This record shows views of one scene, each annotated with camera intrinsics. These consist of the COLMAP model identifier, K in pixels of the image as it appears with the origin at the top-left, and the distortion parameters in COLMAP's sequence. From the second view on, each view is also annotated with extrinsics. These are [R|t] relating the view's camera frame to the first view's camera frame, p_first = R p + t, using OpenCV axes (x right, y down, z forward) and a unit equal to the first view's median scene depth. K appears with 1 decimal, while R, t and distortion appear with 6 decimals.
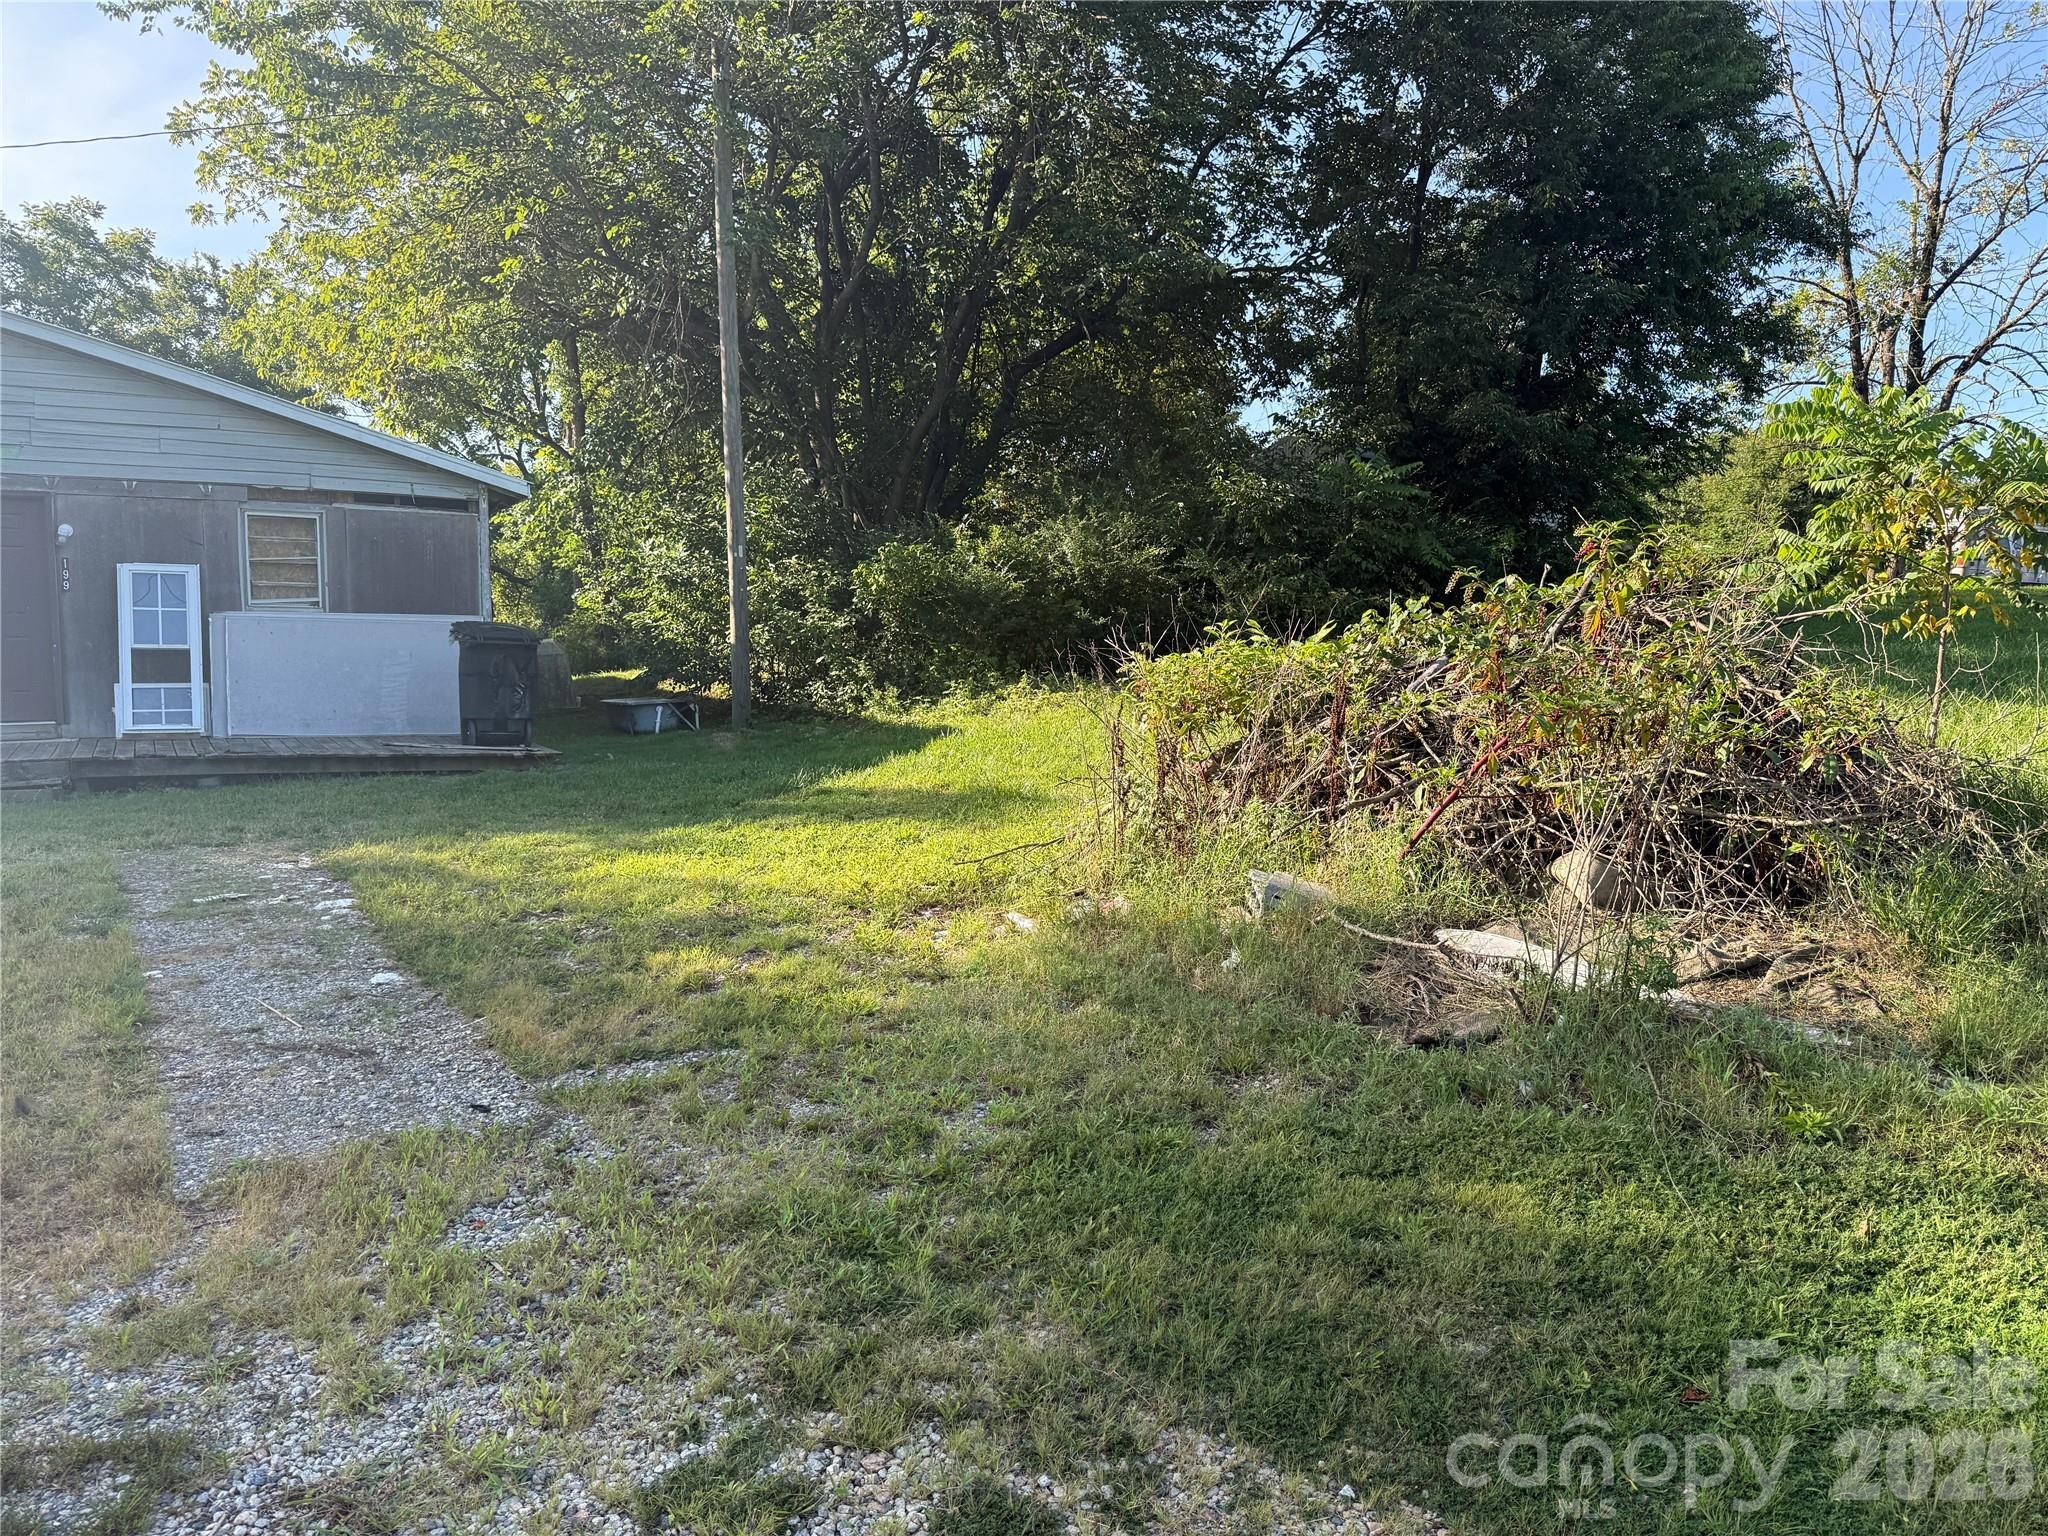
lens RADIAL K [[1429.9, 0, 1040.3], [0, 1429.9, 768.9], [0, 0, 1]] dist [0.044619, -0.060722]
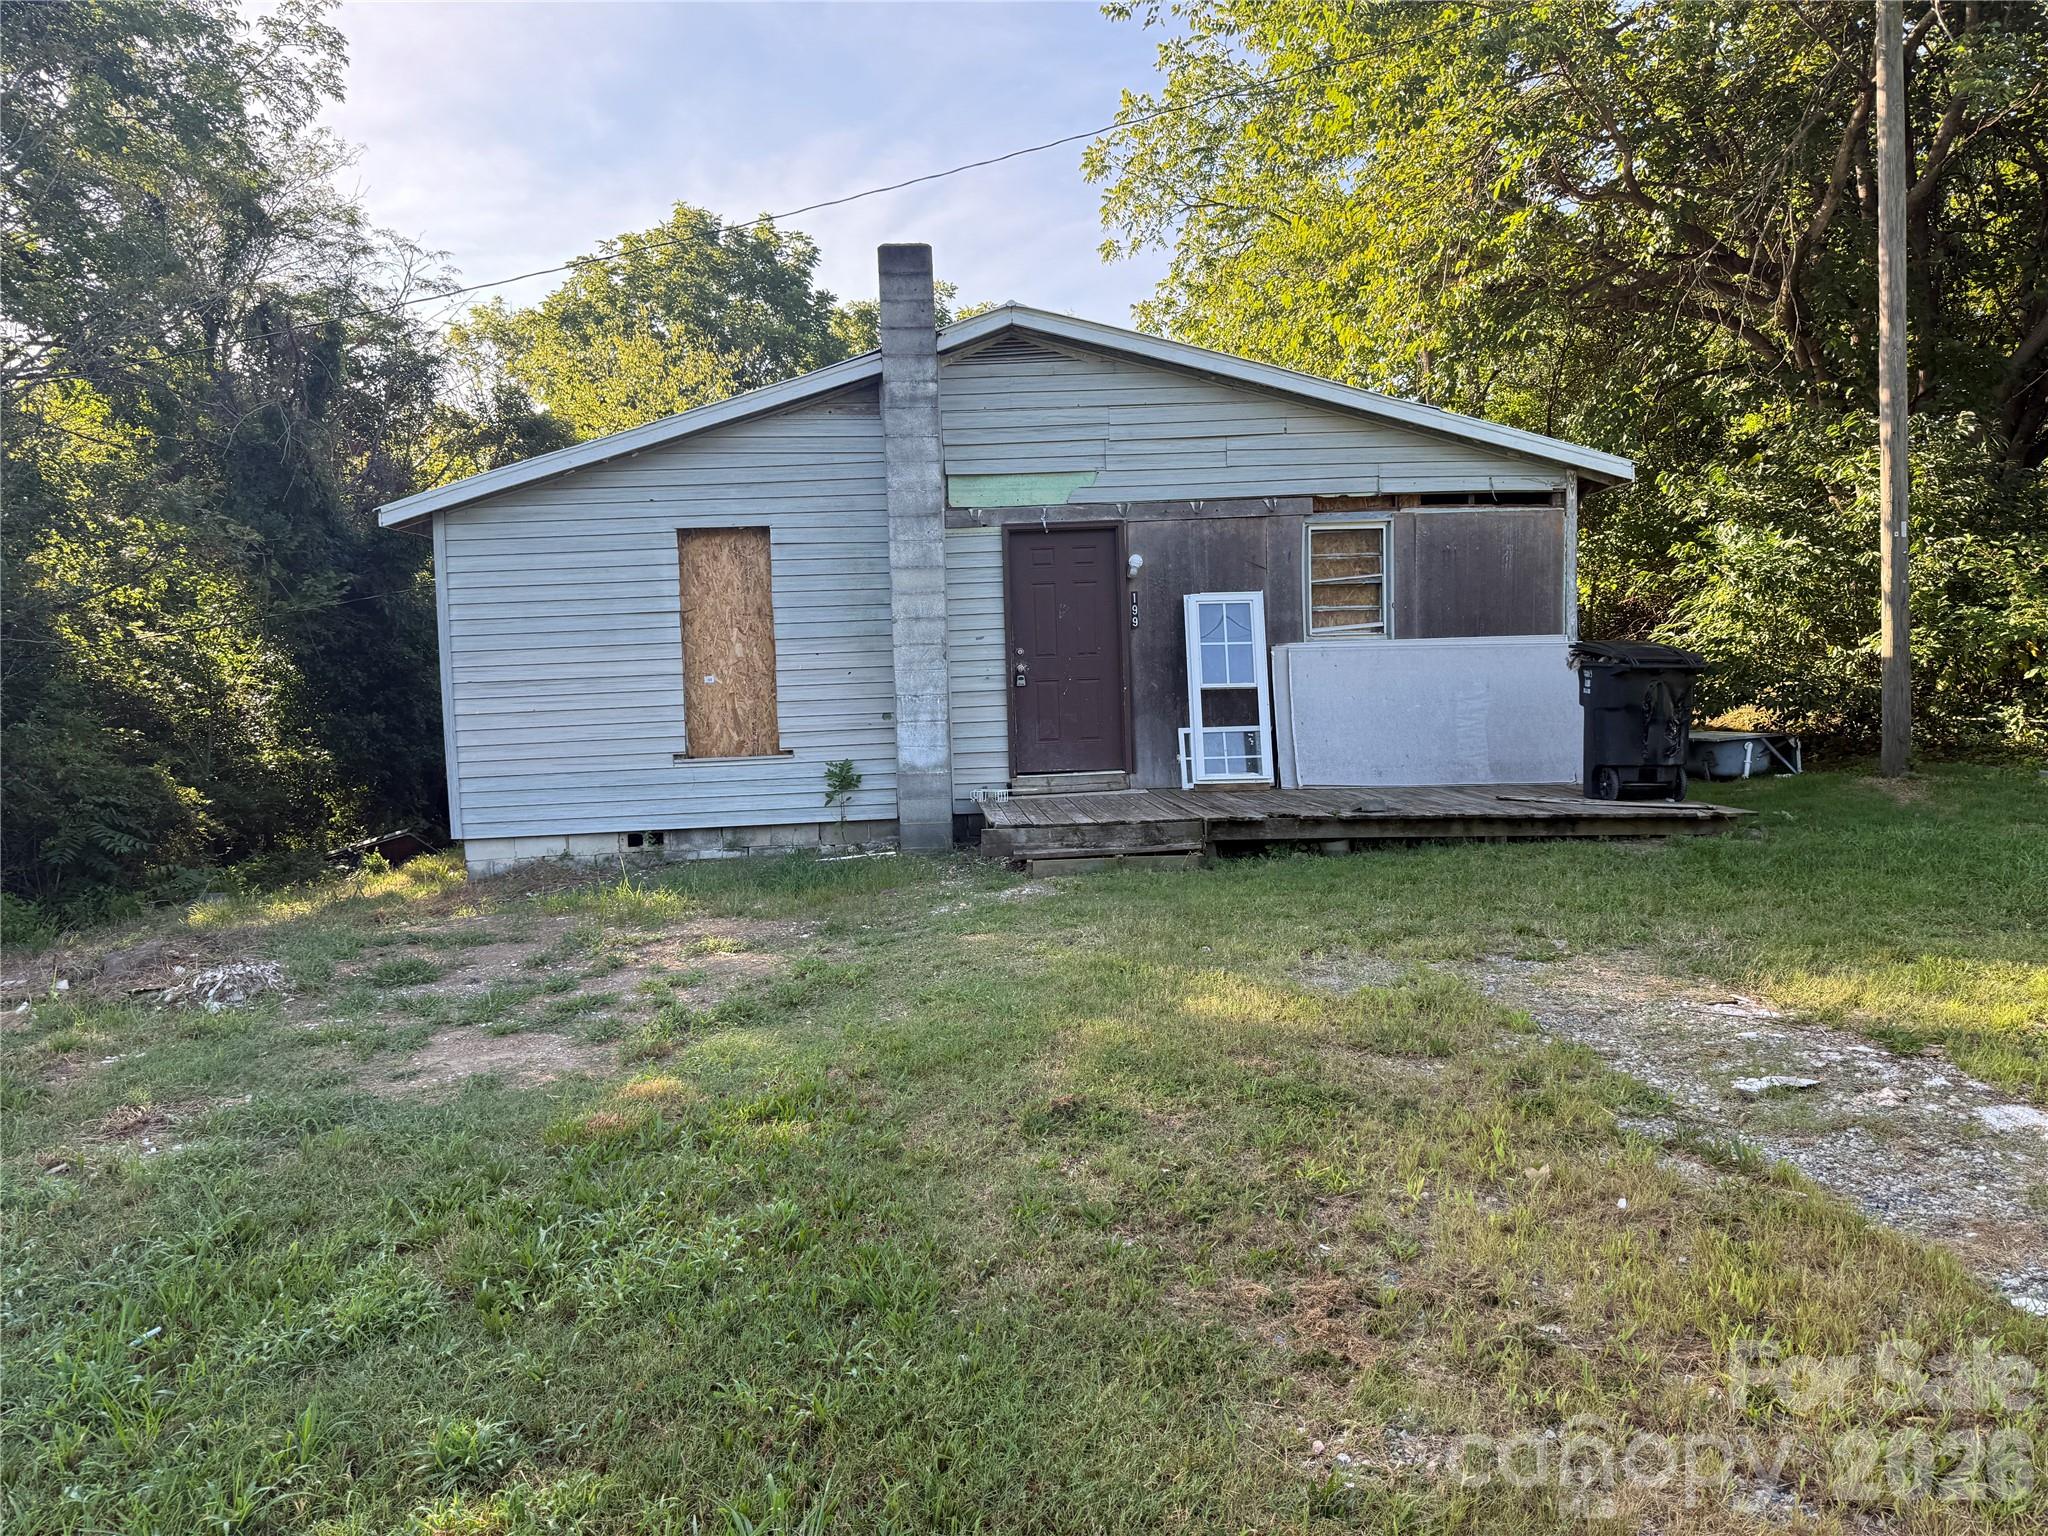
lens RADIAL K [[1429.9, 0, 1011.1], [0, 1429.9, 780.9], [0, 0, 1]] dist [0.044619, -0.060722]
pose [[0.884130, 0.000731, -0.467240, -0.309486], [-0.004027, 0.999974, -0.006054, -0.019981], [0.467223, 0.007234, 0.884110, 0.157479]]
